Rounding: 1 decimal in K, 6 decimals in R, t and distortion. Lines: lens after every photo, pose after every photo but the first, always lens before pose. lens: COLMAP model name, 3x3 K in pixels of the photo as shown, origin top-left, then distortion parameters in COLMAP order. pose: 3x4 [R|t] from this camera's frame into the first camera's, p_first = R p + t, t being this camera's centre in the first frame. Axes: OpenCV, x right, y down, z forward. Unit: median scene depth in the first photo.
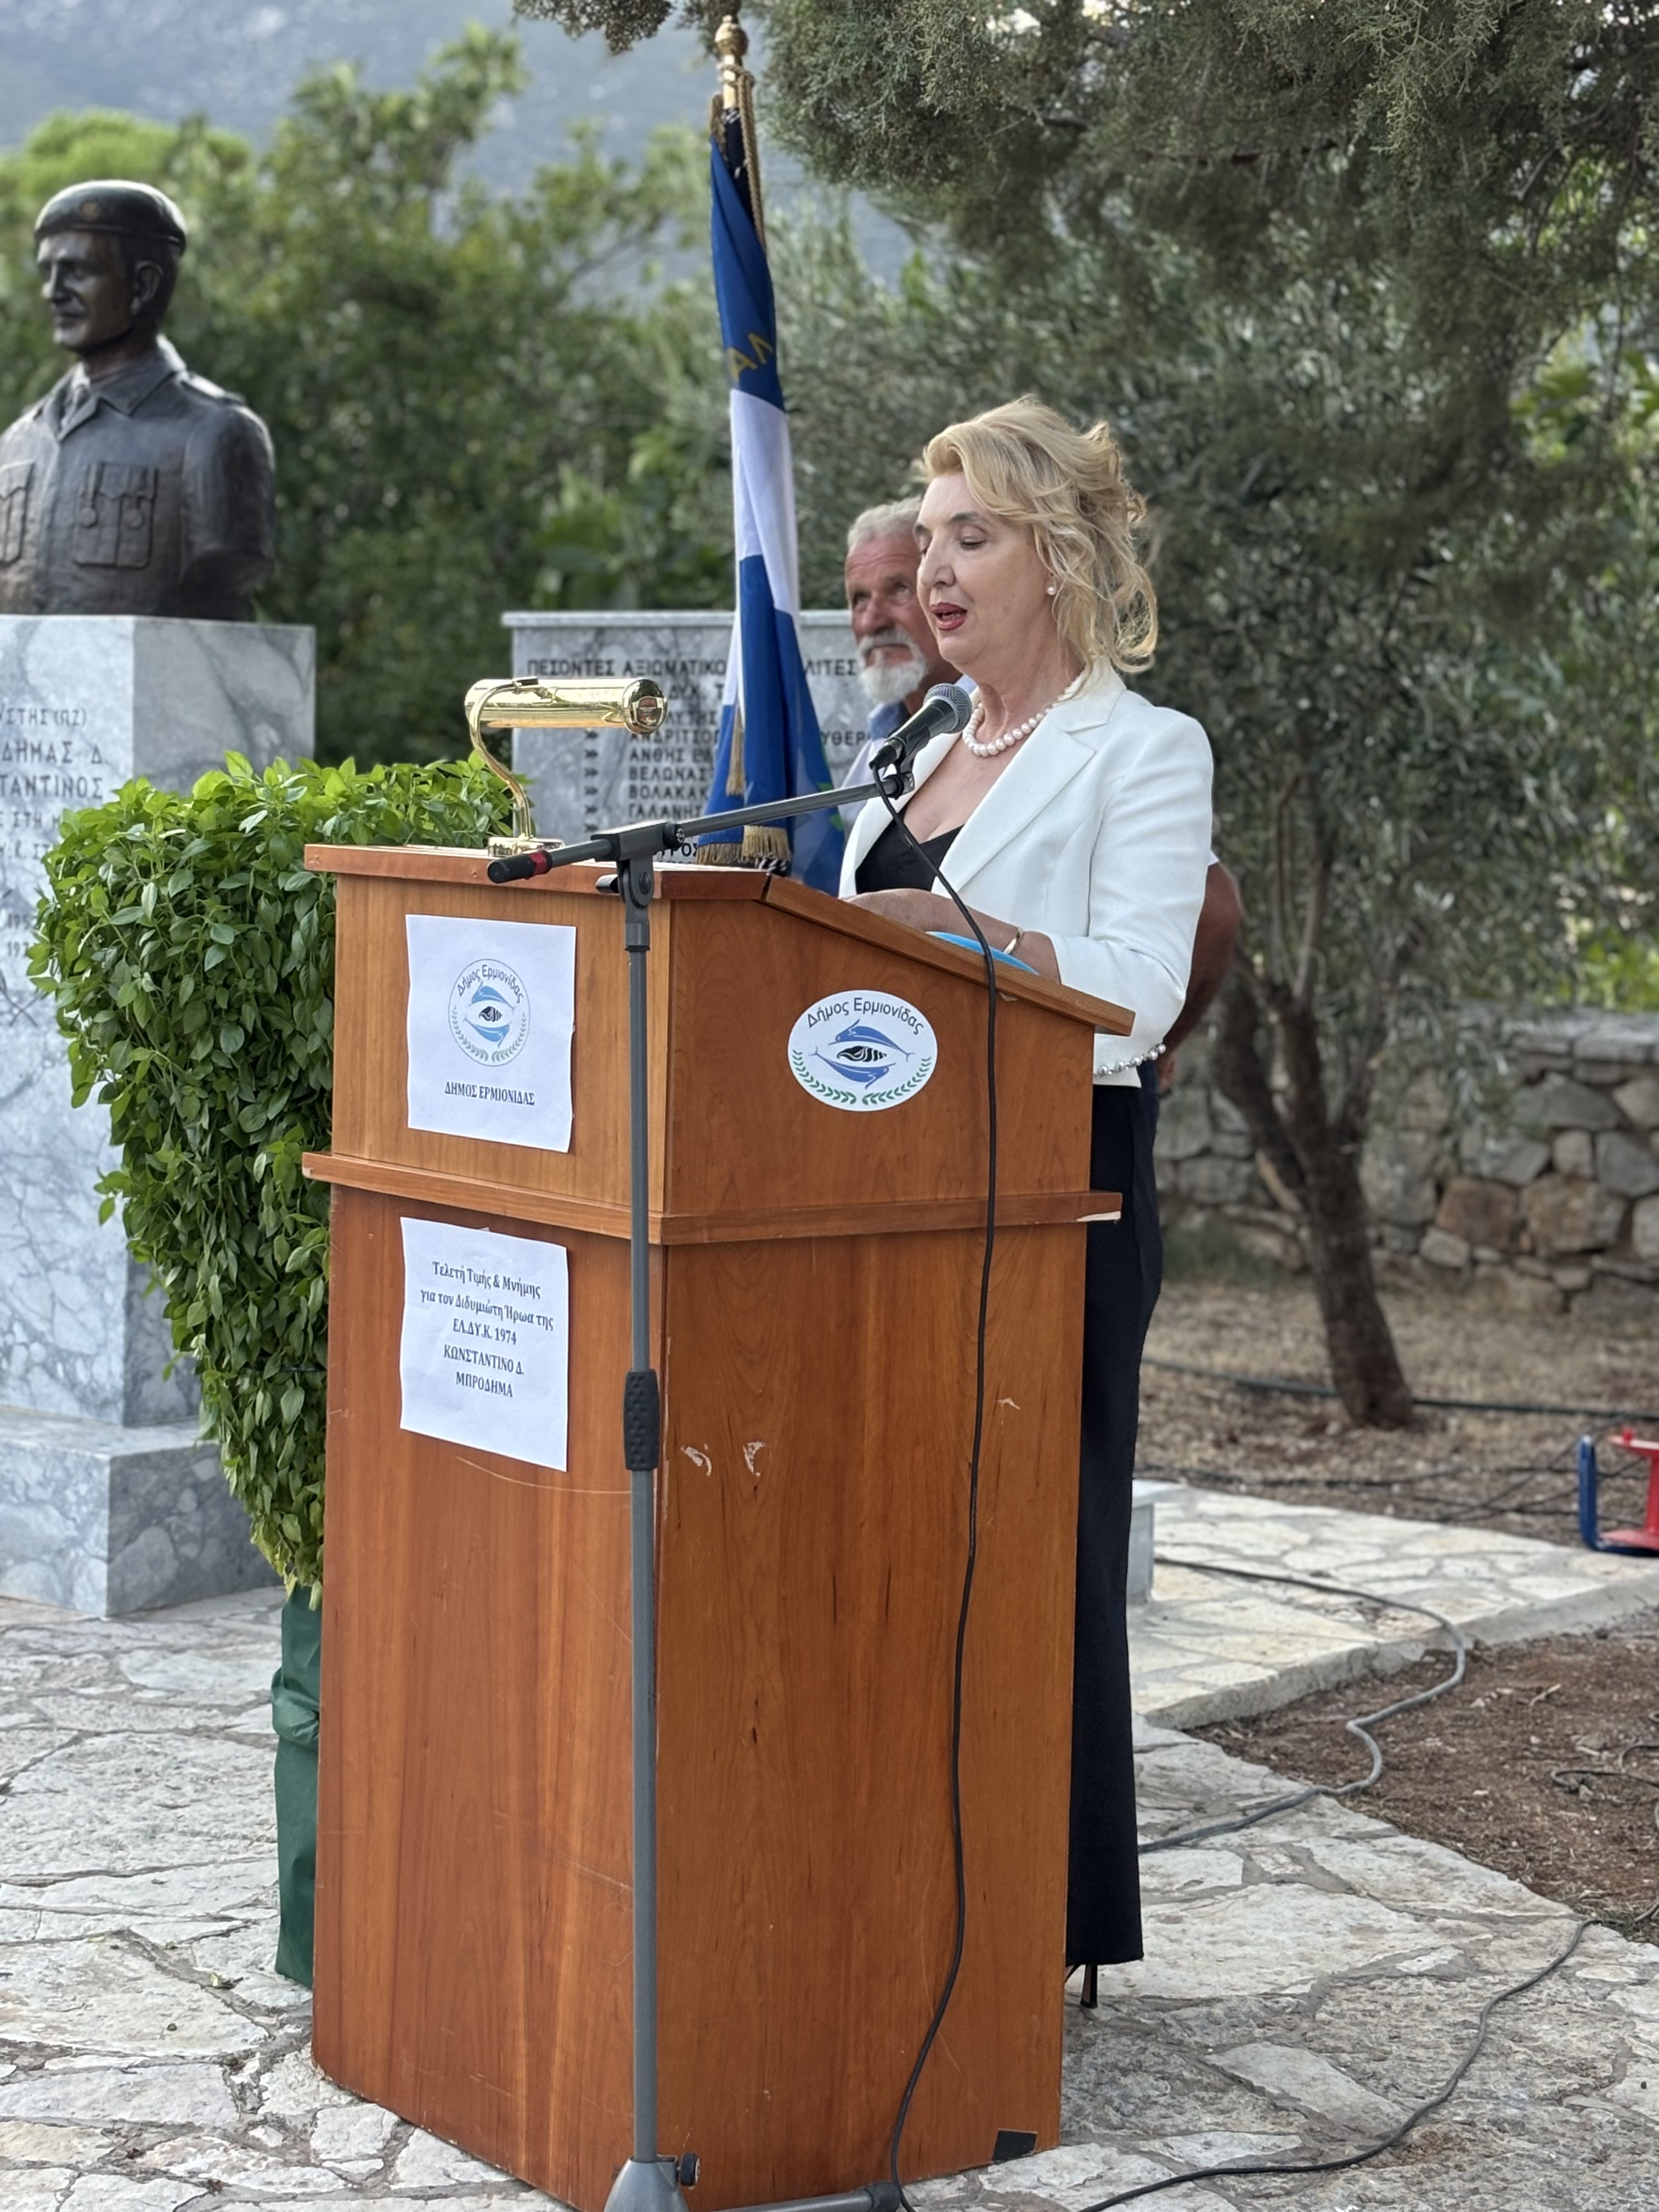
lens RADIAL K [[4226.5, 0, 897.6], [0, 4226.5, 1104.2], [0, 0, 1]] dist [0.215847, -0.862517]
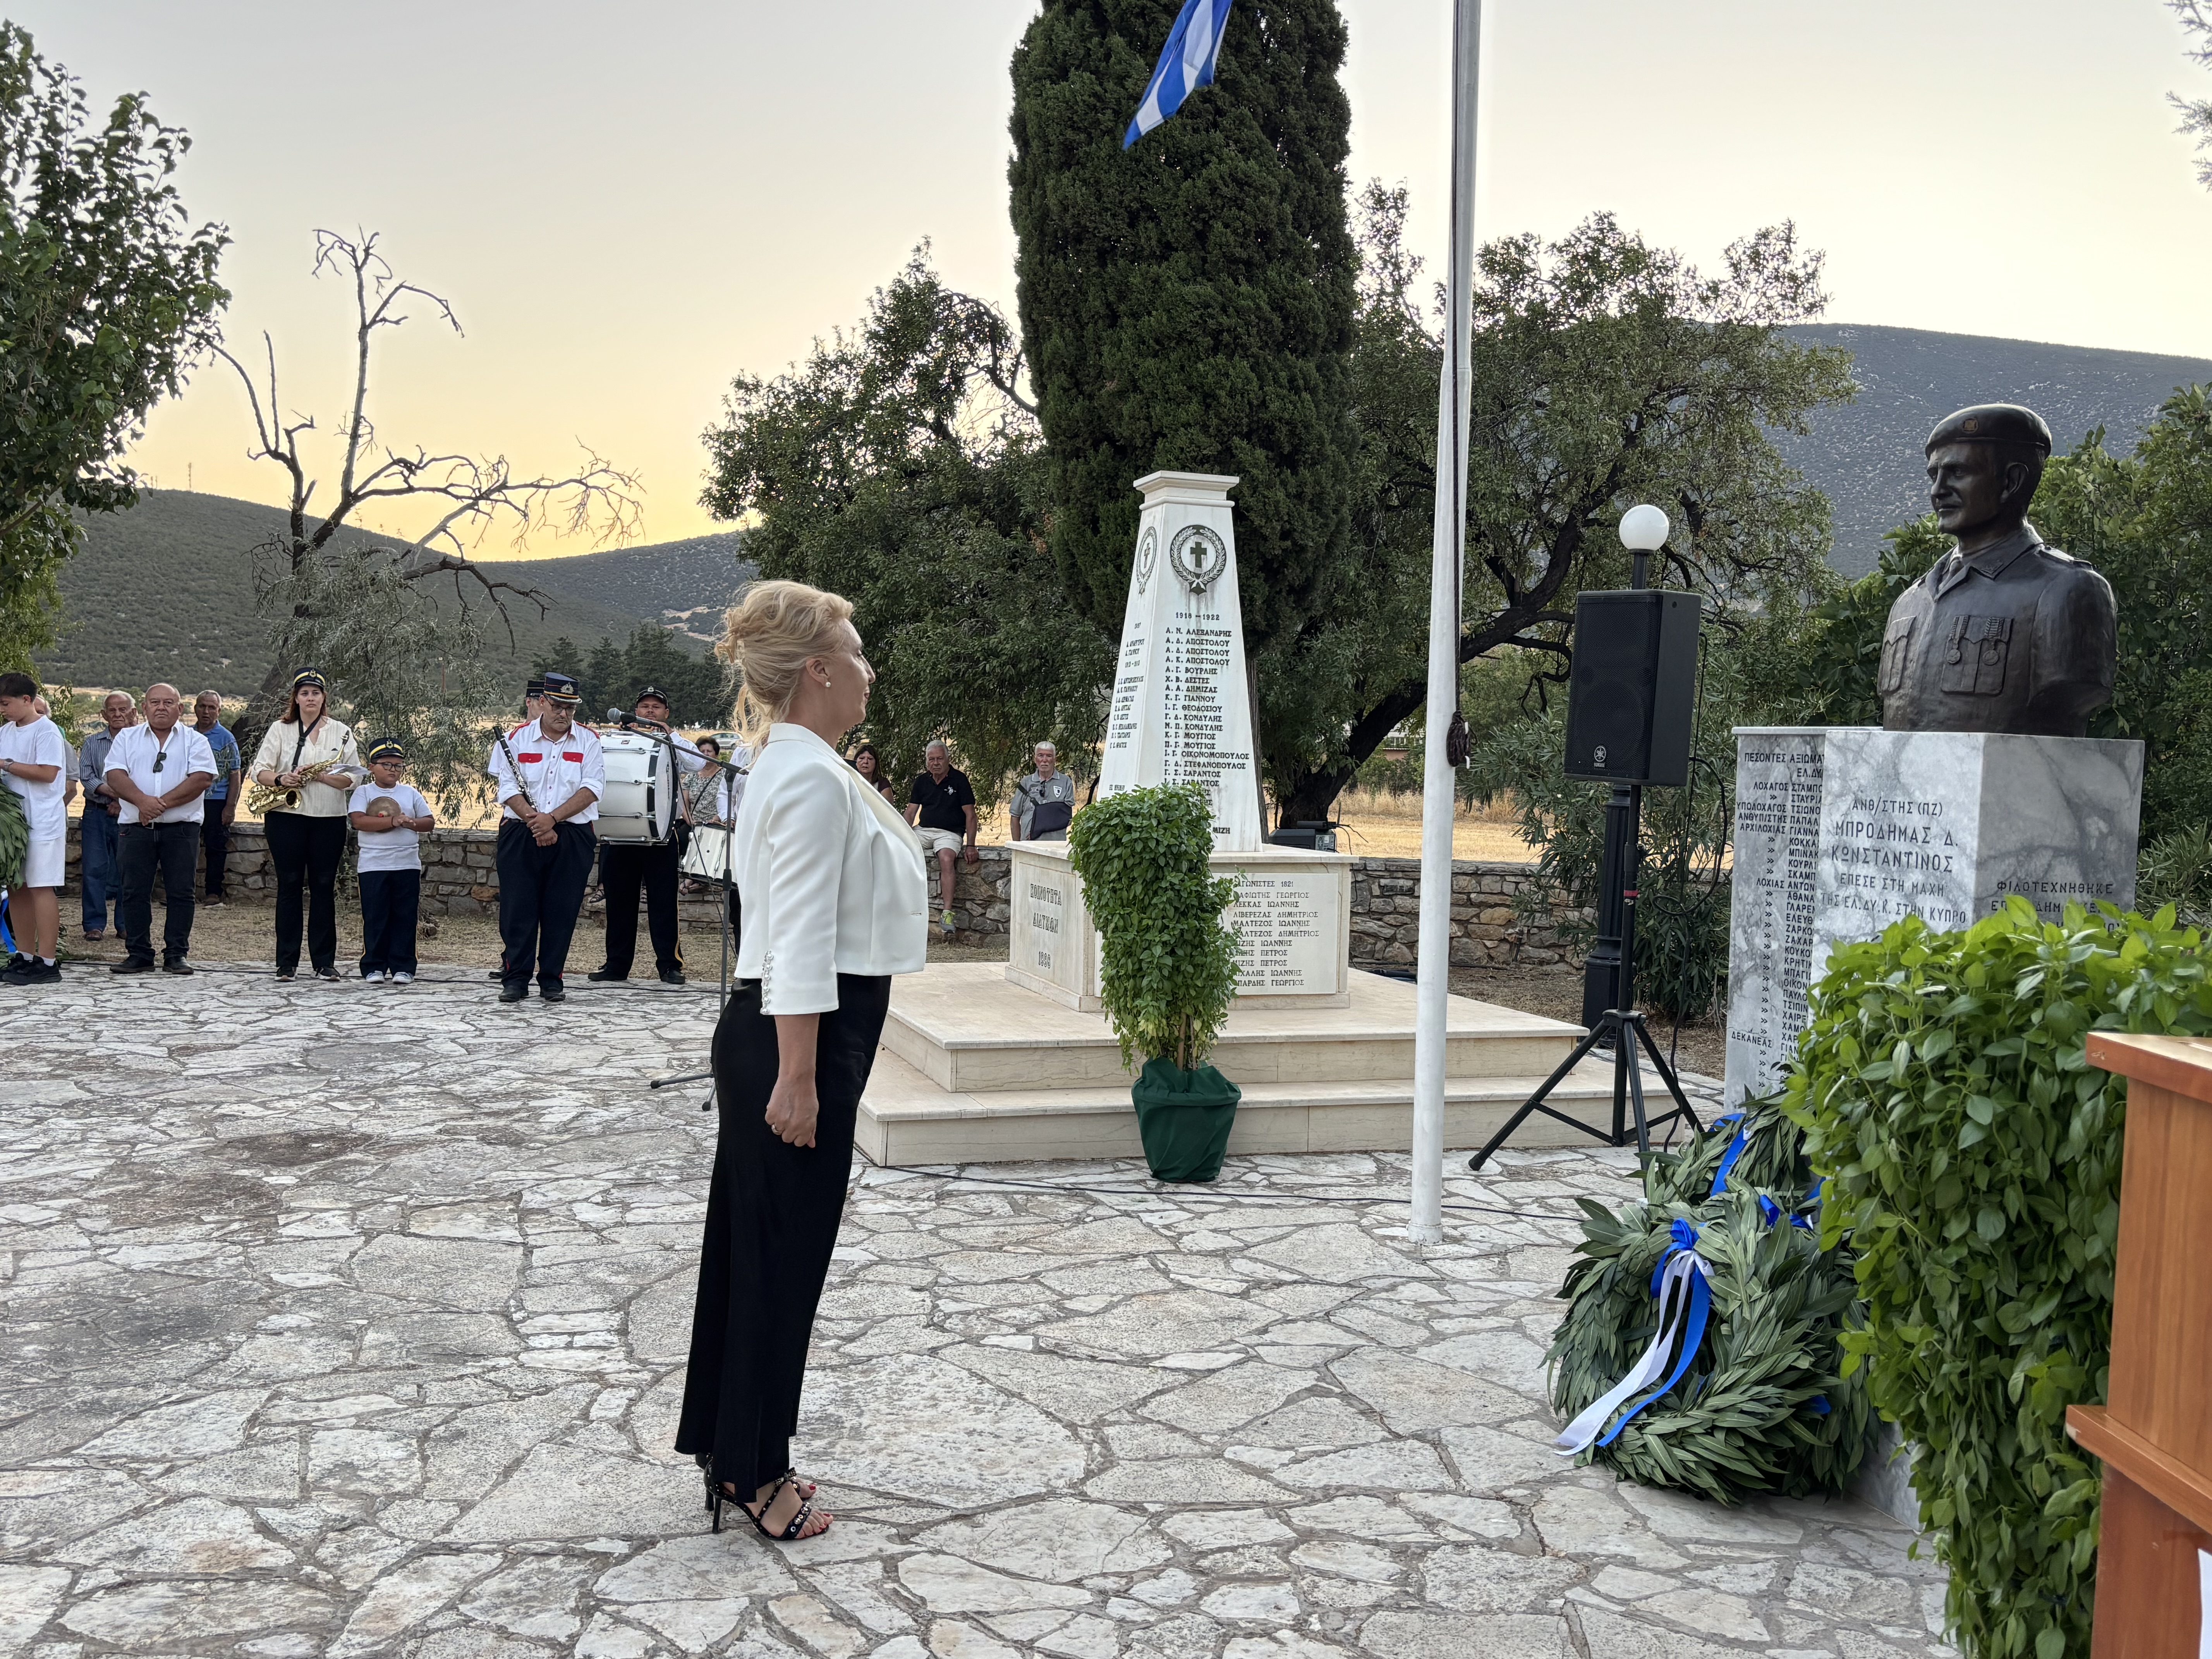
lens RADIAL K [[2017.7, 0, 1096.0], [0, 2017.7, 818.1], [0, 0, 1]] dist [0.016780, 0.017305]
pose [[0.814186, 0.034112, -0.579601, -0.064918], [-0.070777, 0.996659, -0.040765, -0.067560], [0.576274, 0.074213, 0.813880, 0.527678]]
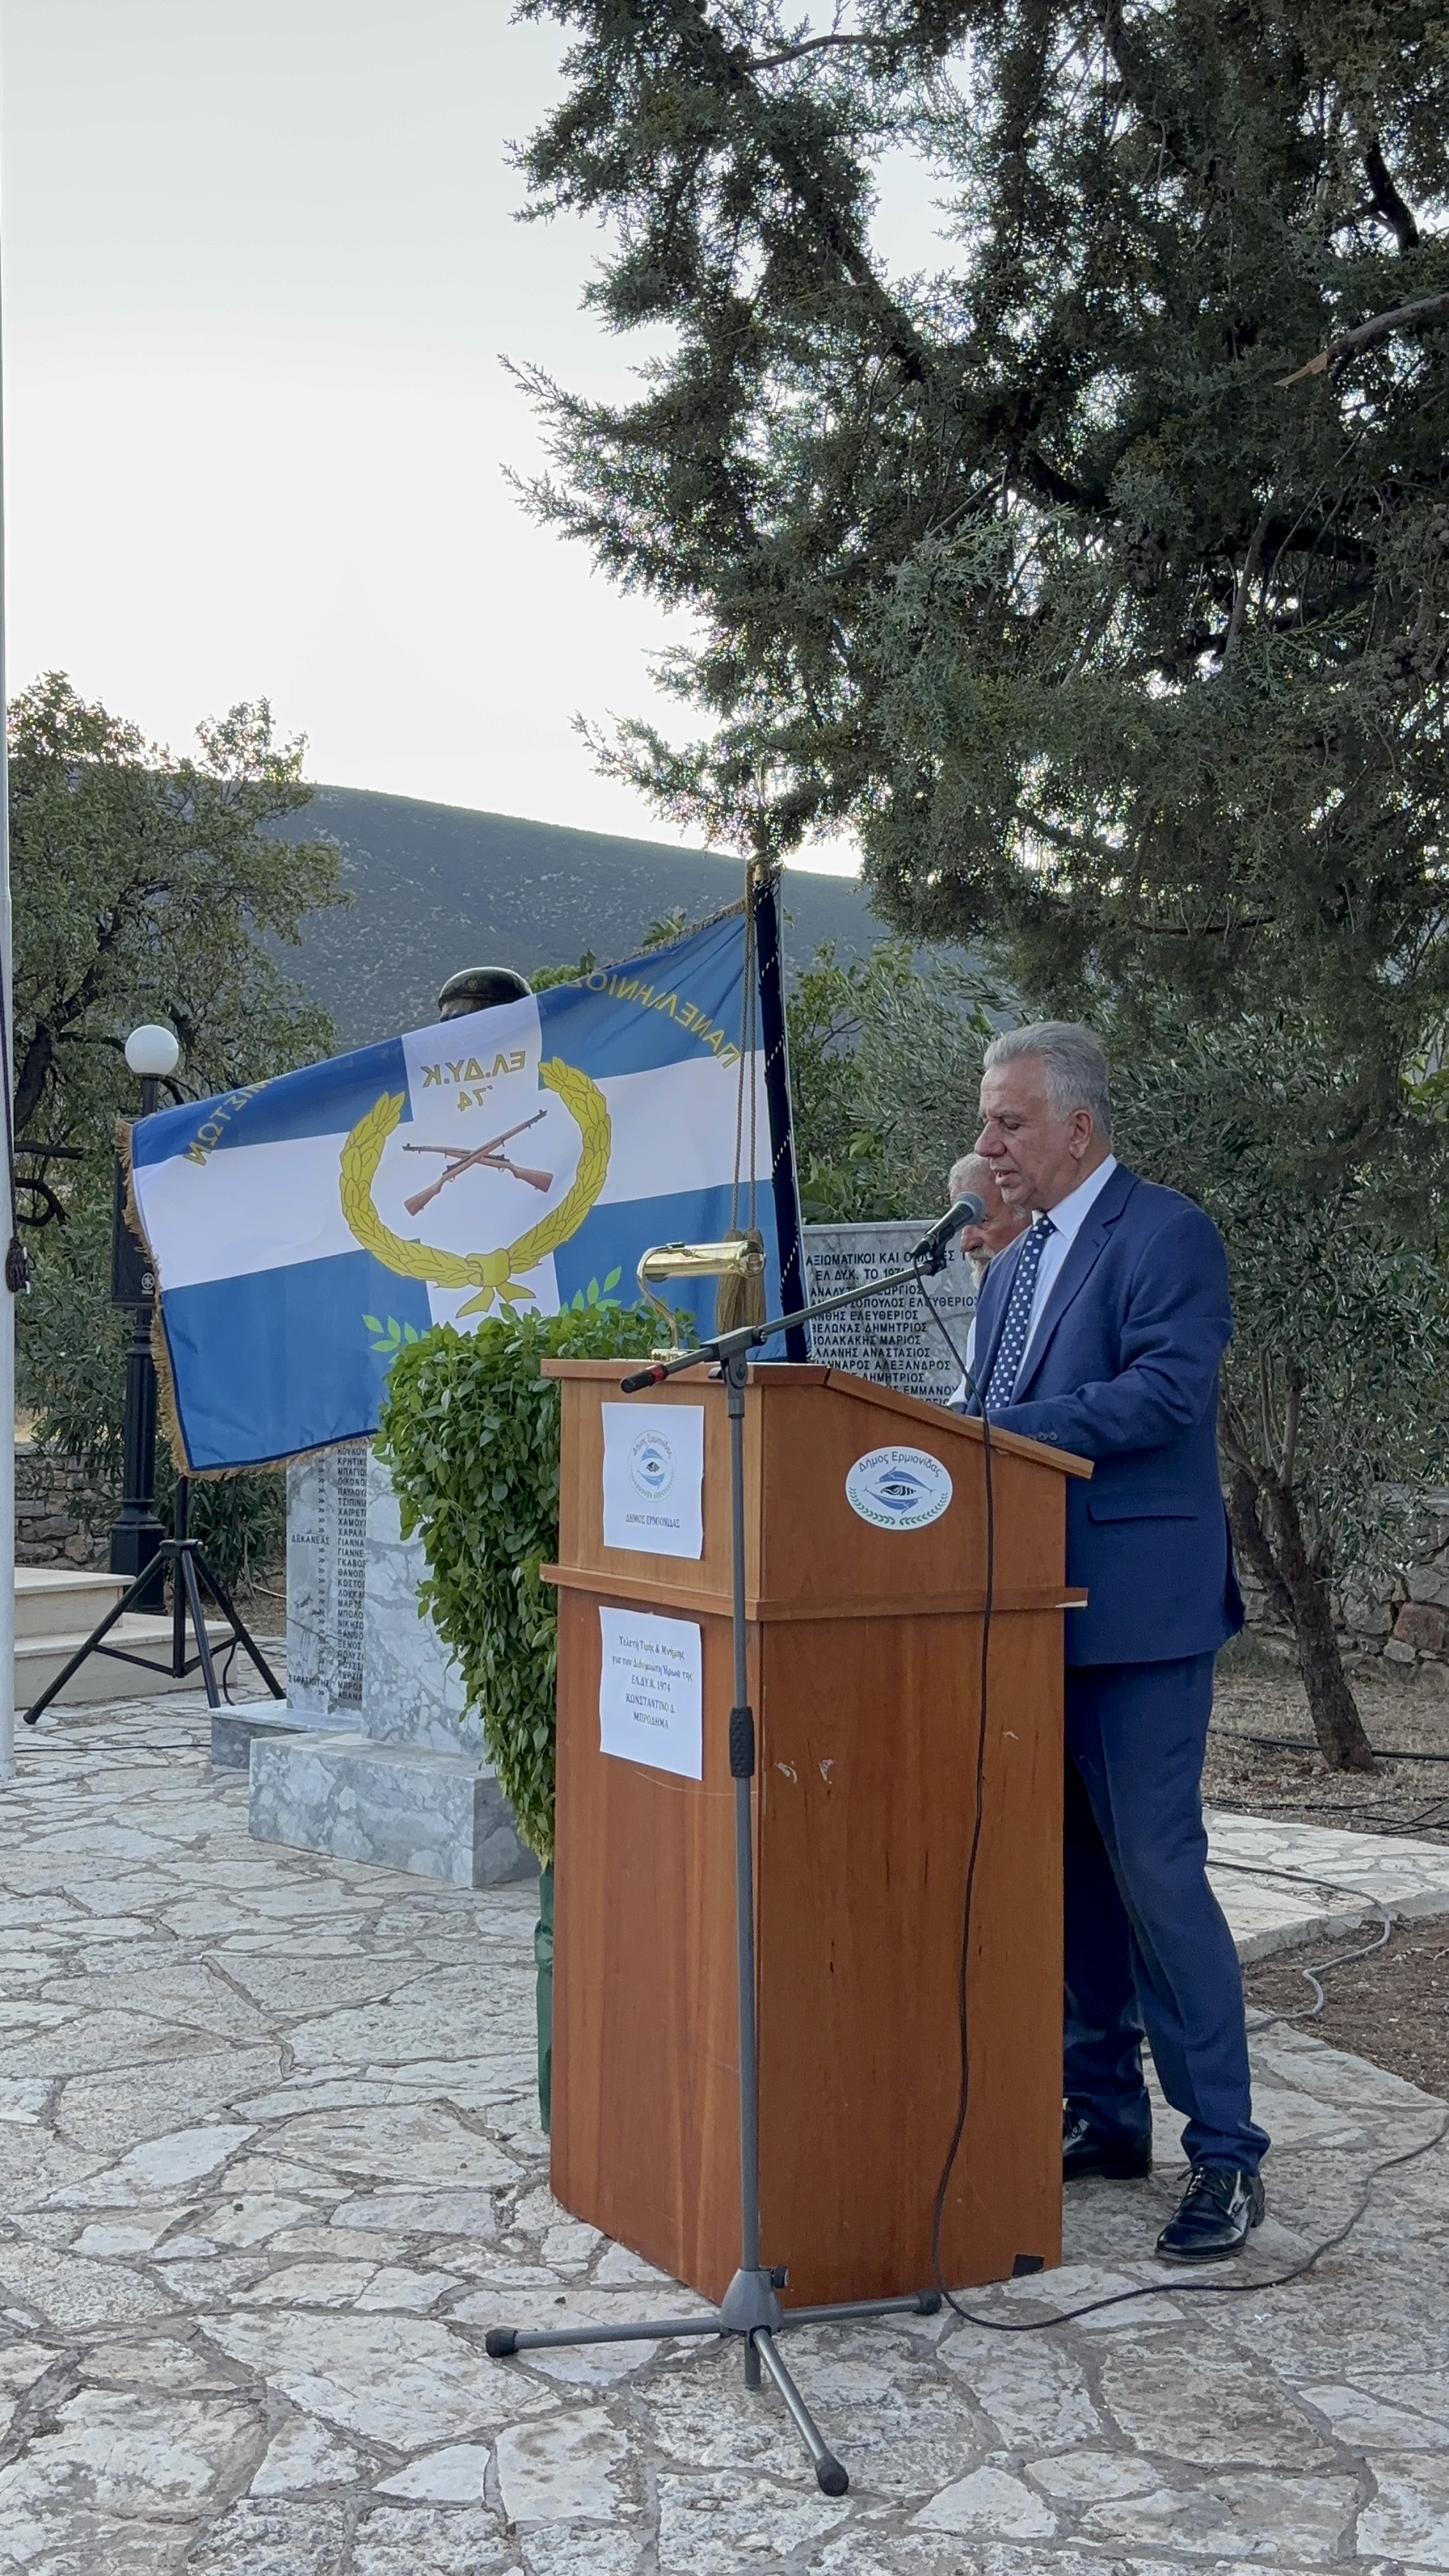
lens RADIAL K [[2680.5, 0, 724.5], [0, 2680.5, 1288.0], [0, 0, 1]] dist [0.101623, -0.330506]
pose [[0.991698, -0.021108, -0.126845, 0.043629], [0.007701, 0.994414, -0.105272, 0.013437], [0.128359, 0.103421, 0.986320, 0.061254]]
